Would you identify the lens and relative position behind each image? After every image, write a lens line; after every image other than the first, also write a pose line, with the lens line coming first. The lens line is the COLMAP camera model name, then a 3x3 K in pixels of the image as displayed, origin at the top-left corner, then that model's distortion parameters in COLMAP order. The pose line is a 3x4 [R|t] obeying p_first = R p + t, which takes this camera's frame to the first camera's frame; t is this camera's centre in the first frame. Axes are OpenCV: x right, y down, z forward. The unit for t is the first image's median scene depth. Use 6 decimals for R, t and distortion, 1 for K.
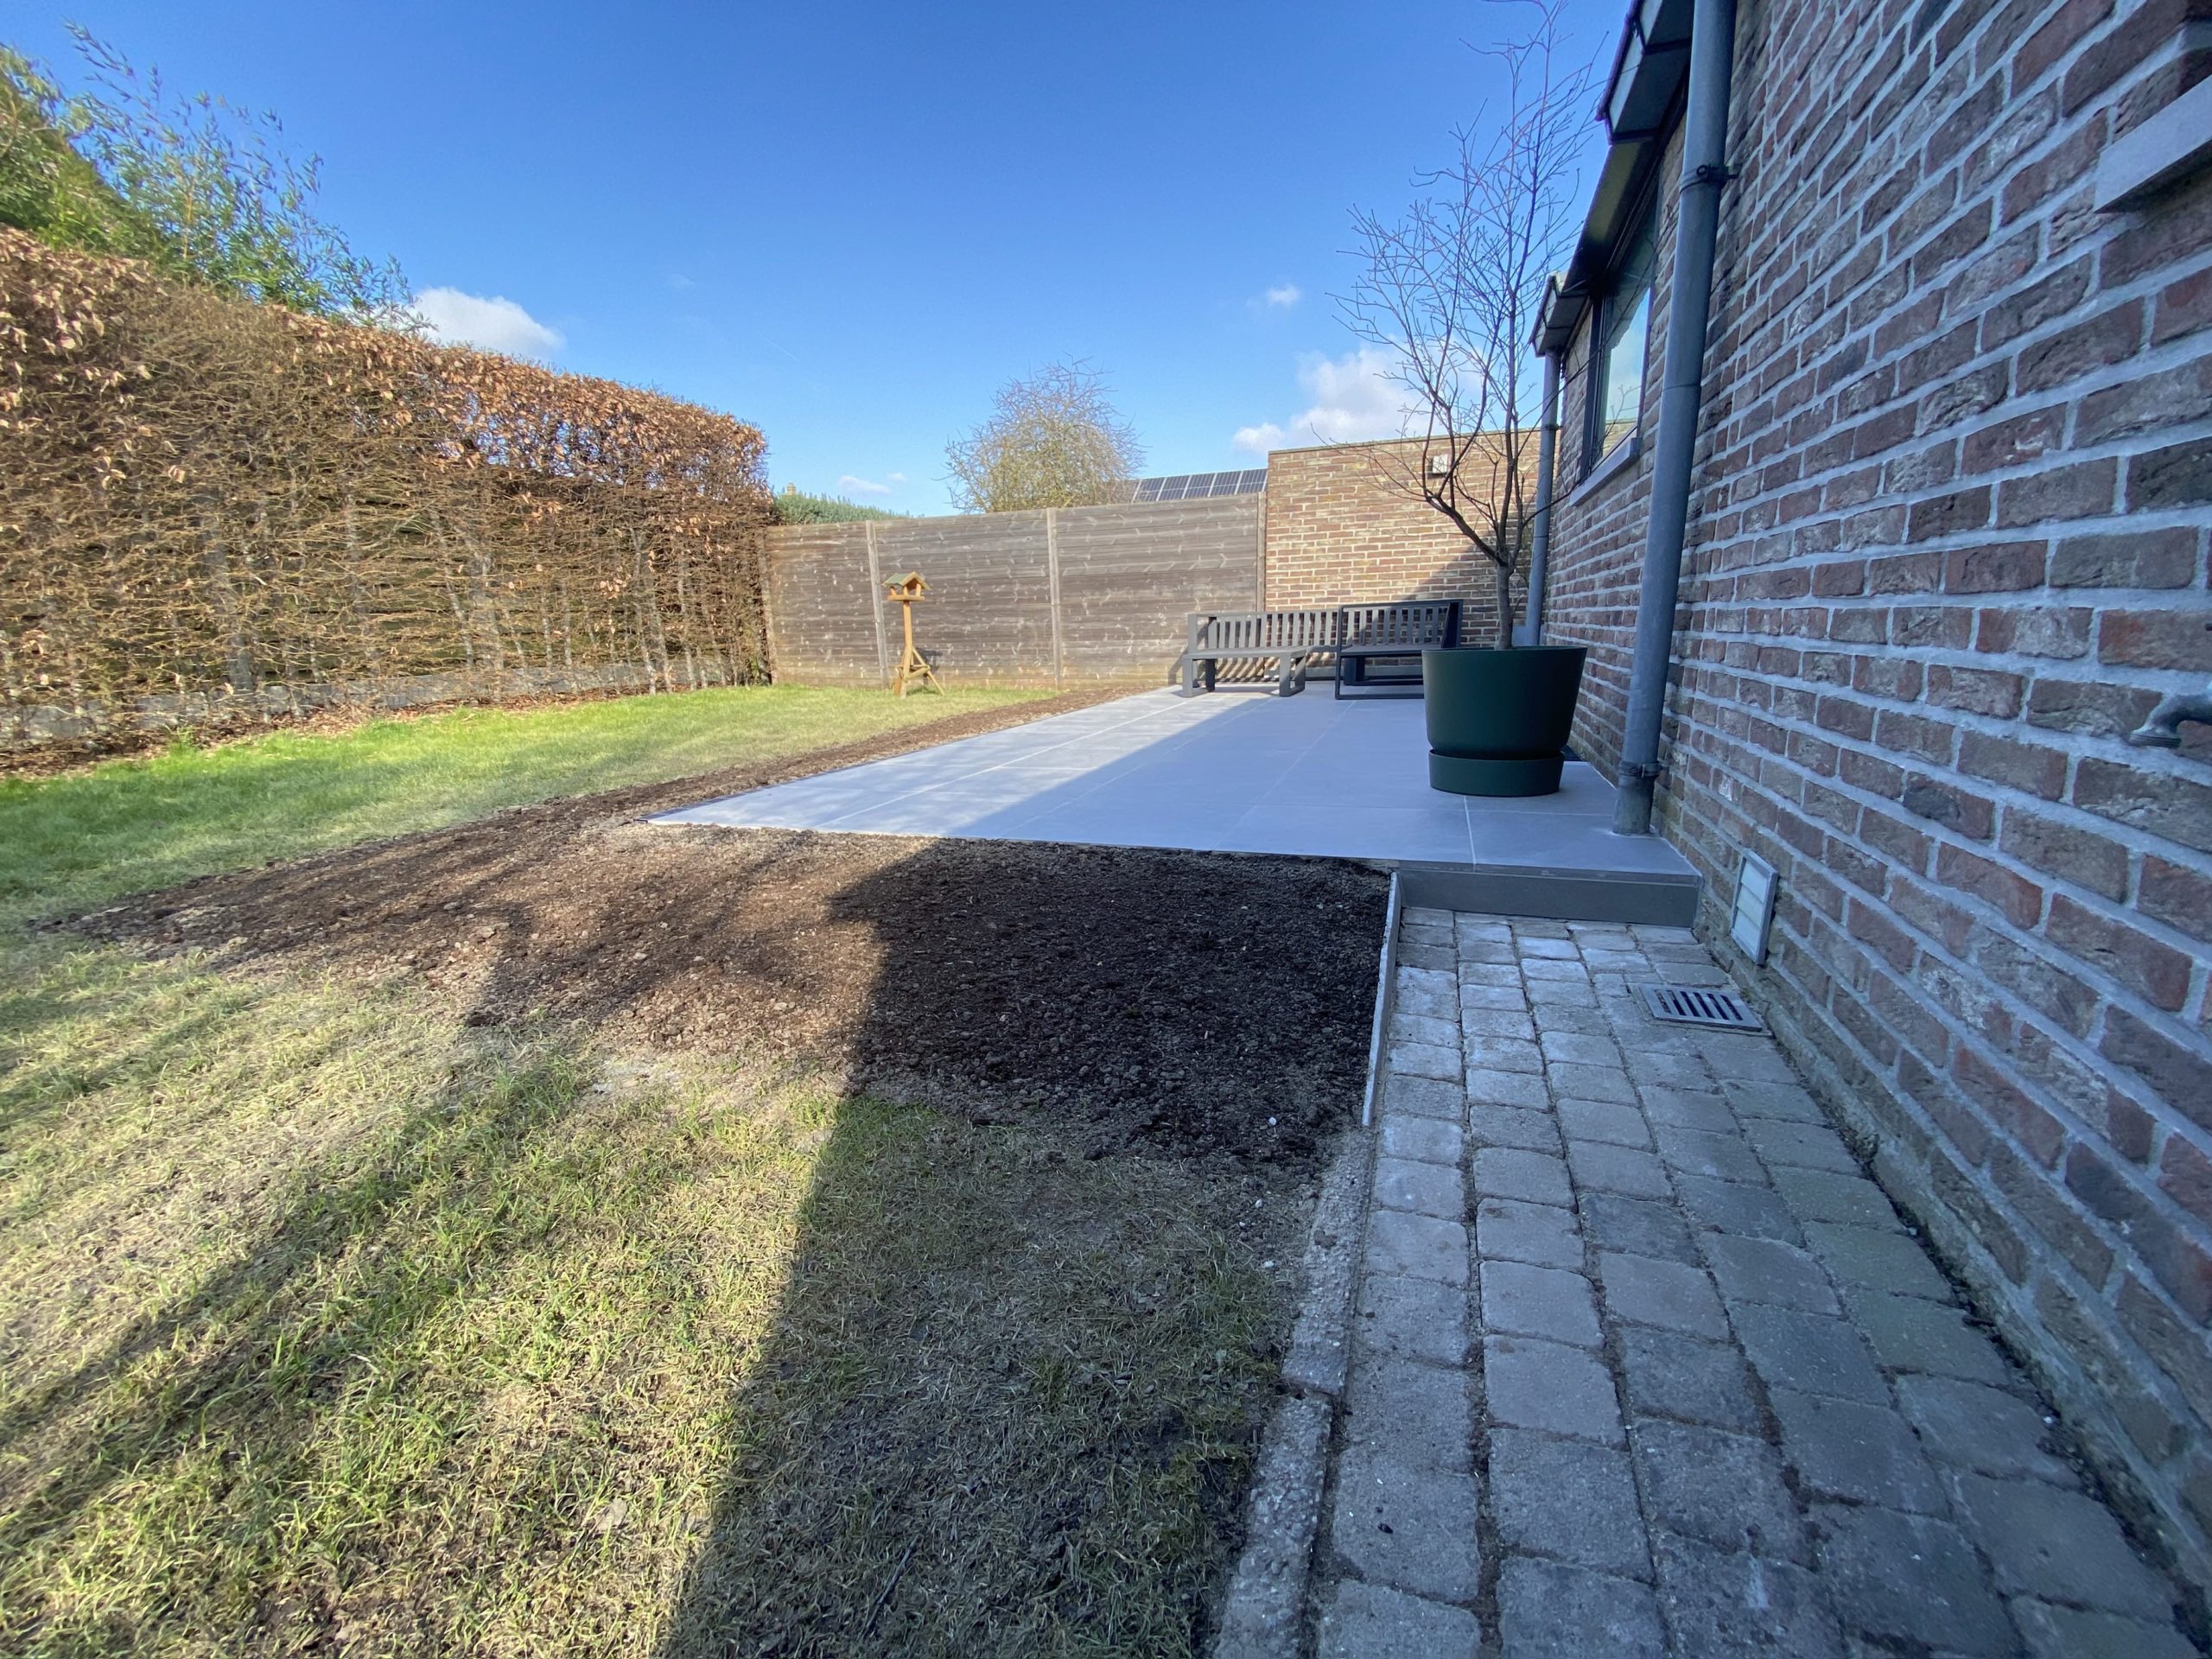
lens RADIAL K [[883.0, 0, 1106.0], [0, 883.0, 829.5], [0, 0, 1]] dist [0.068492, 0.000017]
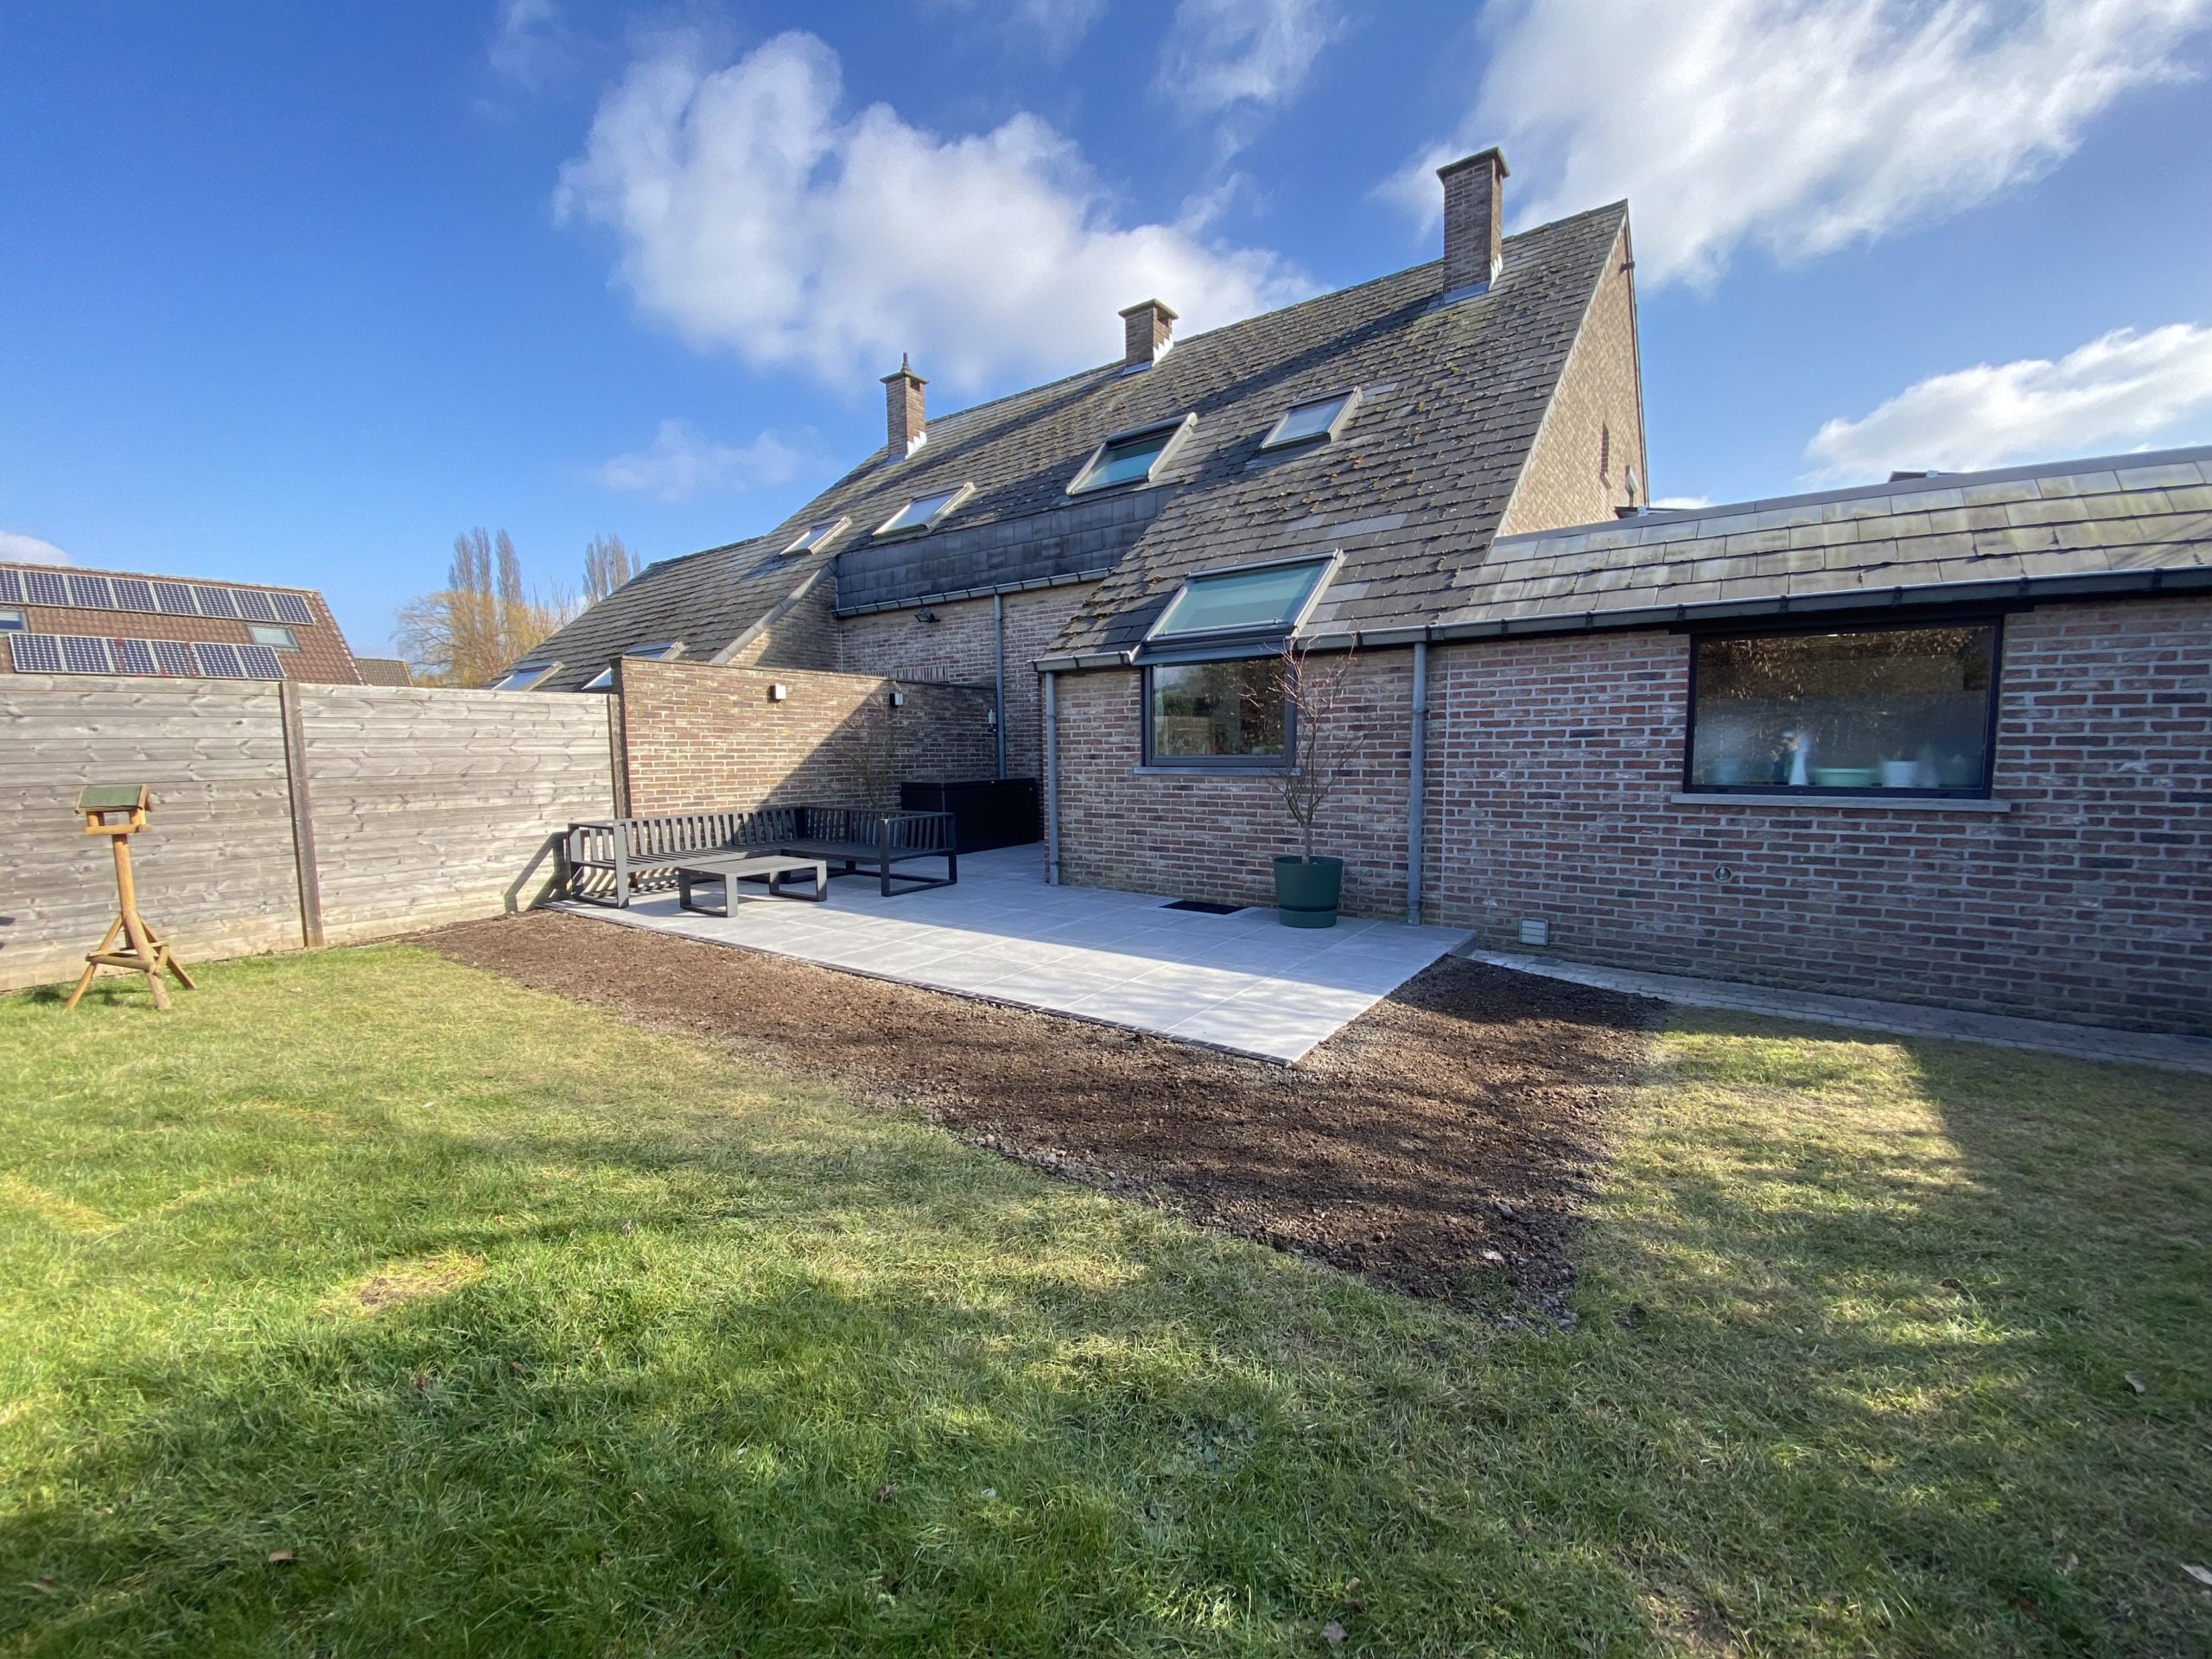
lens RADIAL K [[895.3, 0, 1106.0], [0, 895.3, 829.5], [0, 0, 1]] dist [0.007669, -0.019718]
pose [[0.267451, -0.064720, 0.961395, -0.593038], [0.222725, 0.974874, 0.003668, -0.128904], [-0.937477, 0.213146, 0.275146, 0.289251]]
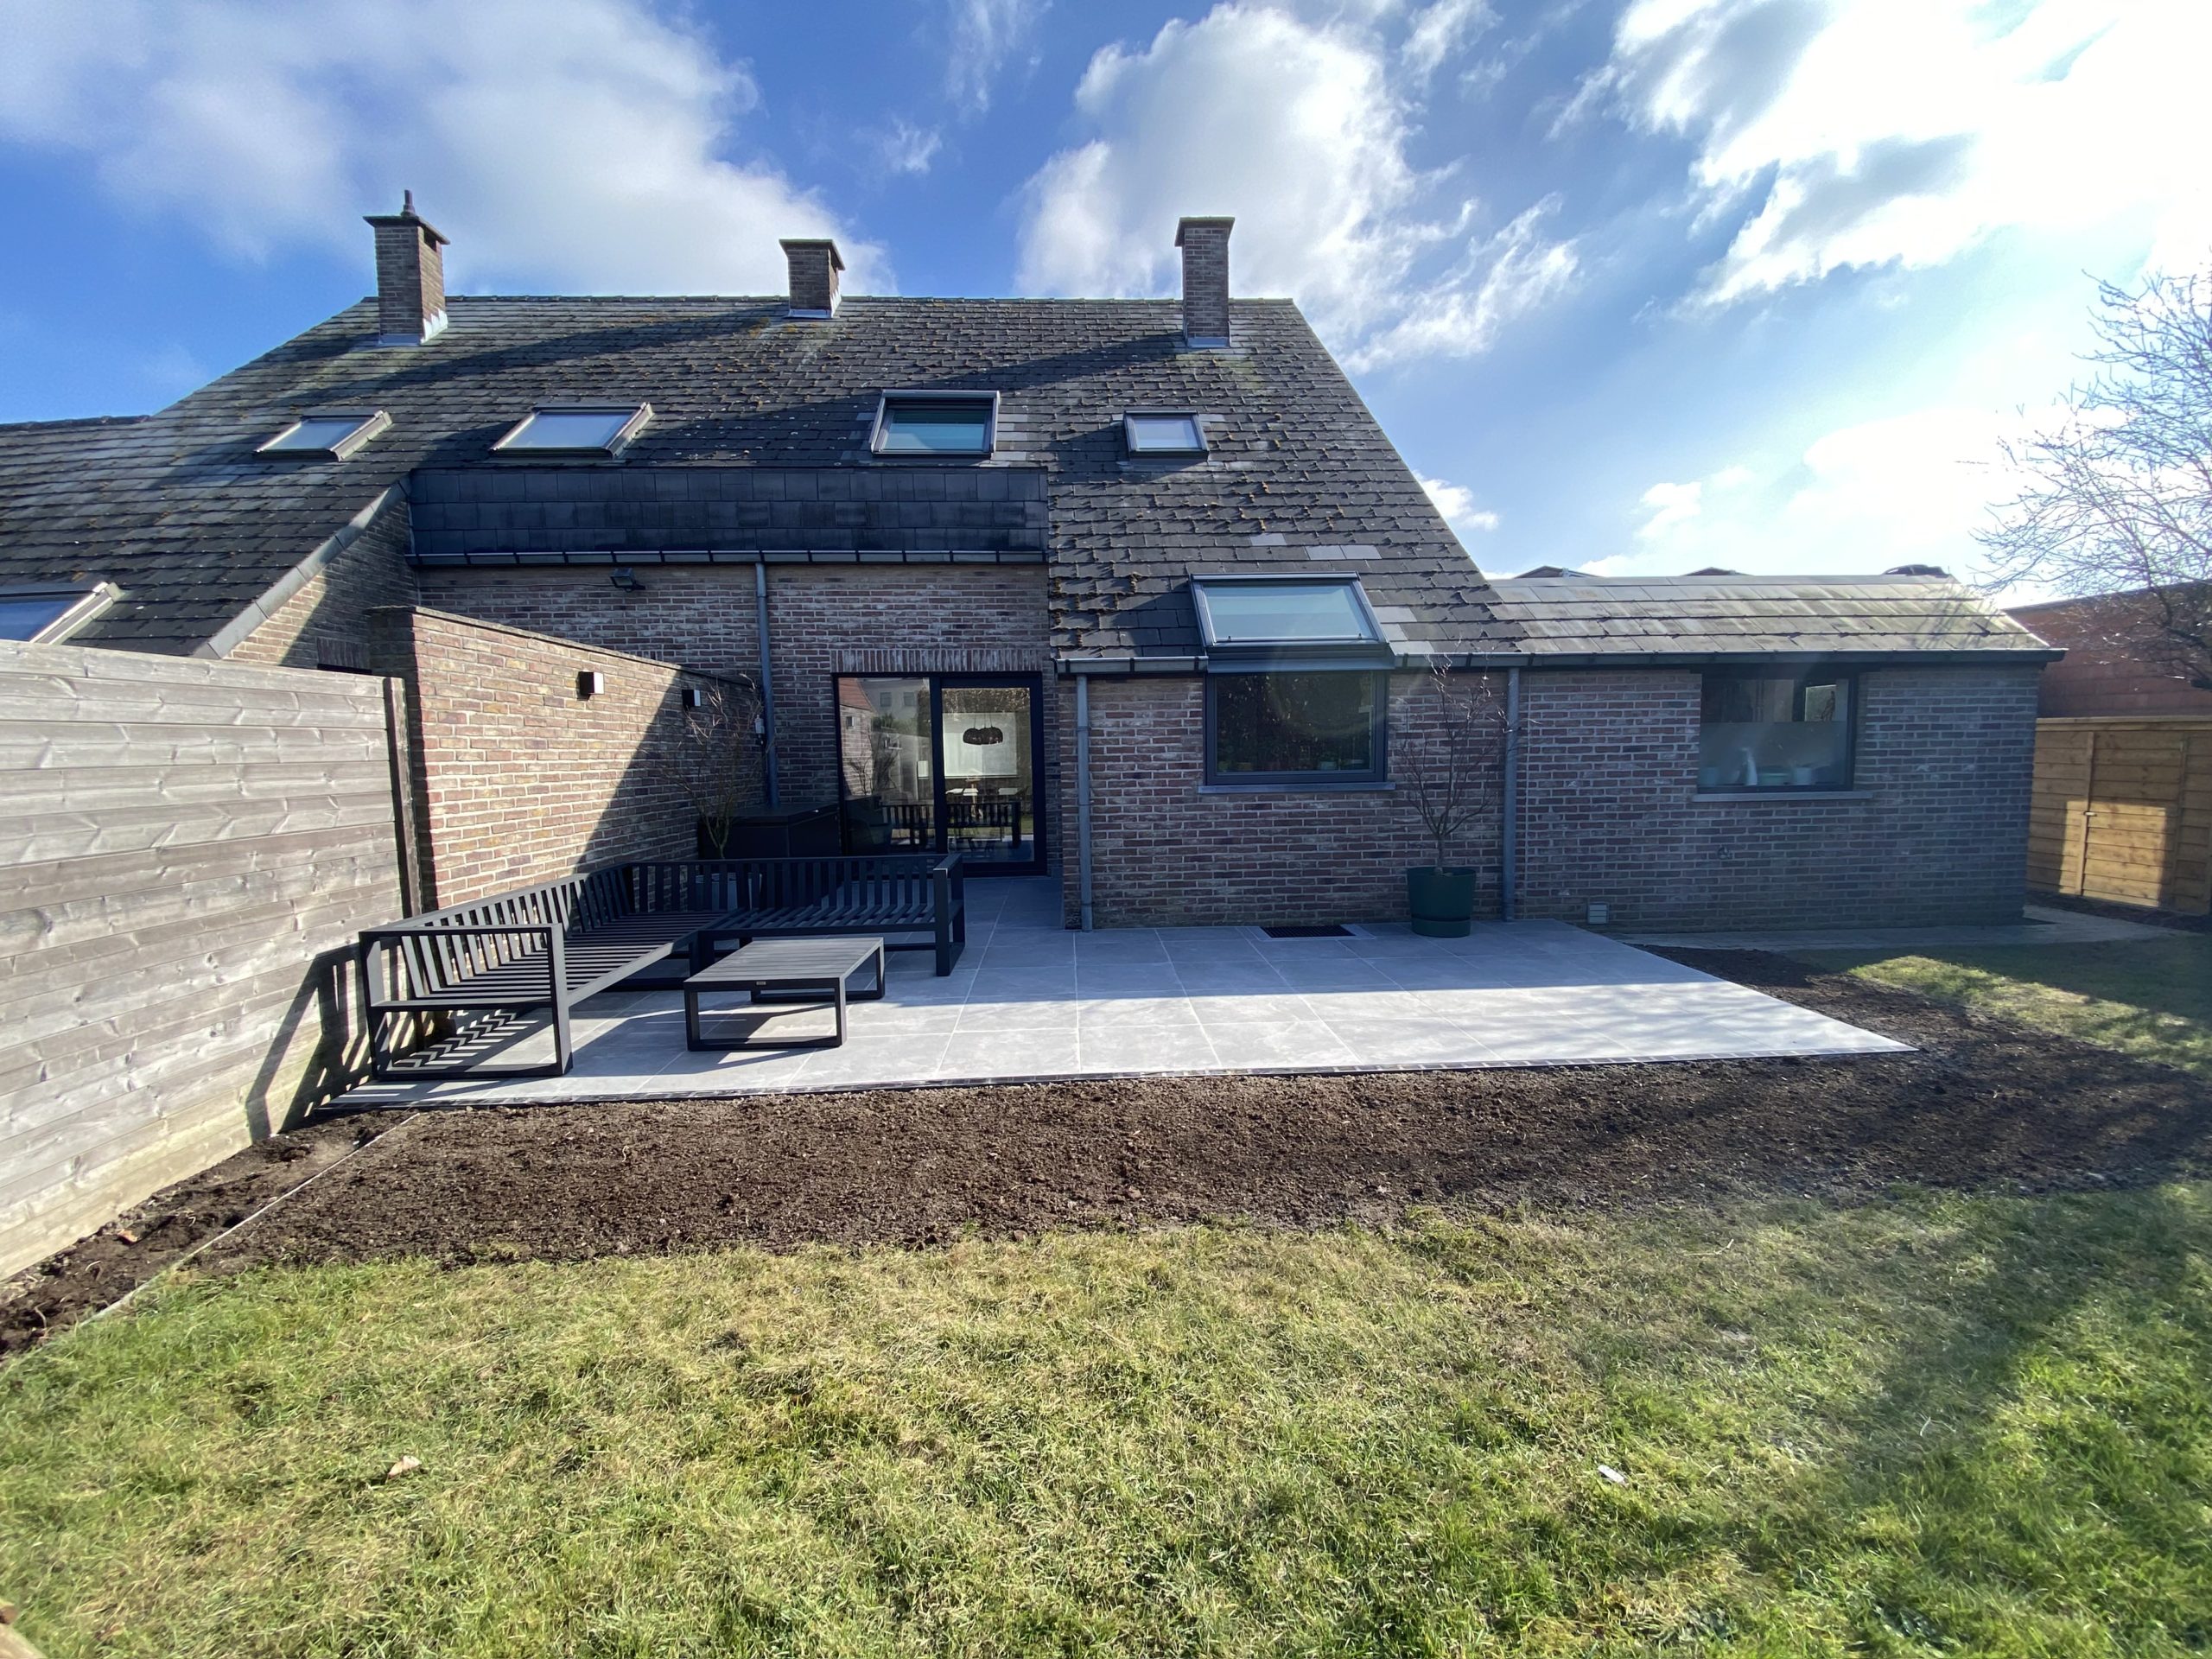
lens RADIAL K [[895.3, 0, 1106.0], [0, 895.3, 829.5], [0, 0, 1]] dist [0.007669, -0.019718]
pose [[-0.400309, -0.051458, 0.914934, -0.428076], [0.235266, 0.959186, 0.156882, -0.281887], [-0.885665, 0.278054, -0.371864, 0.854704]]
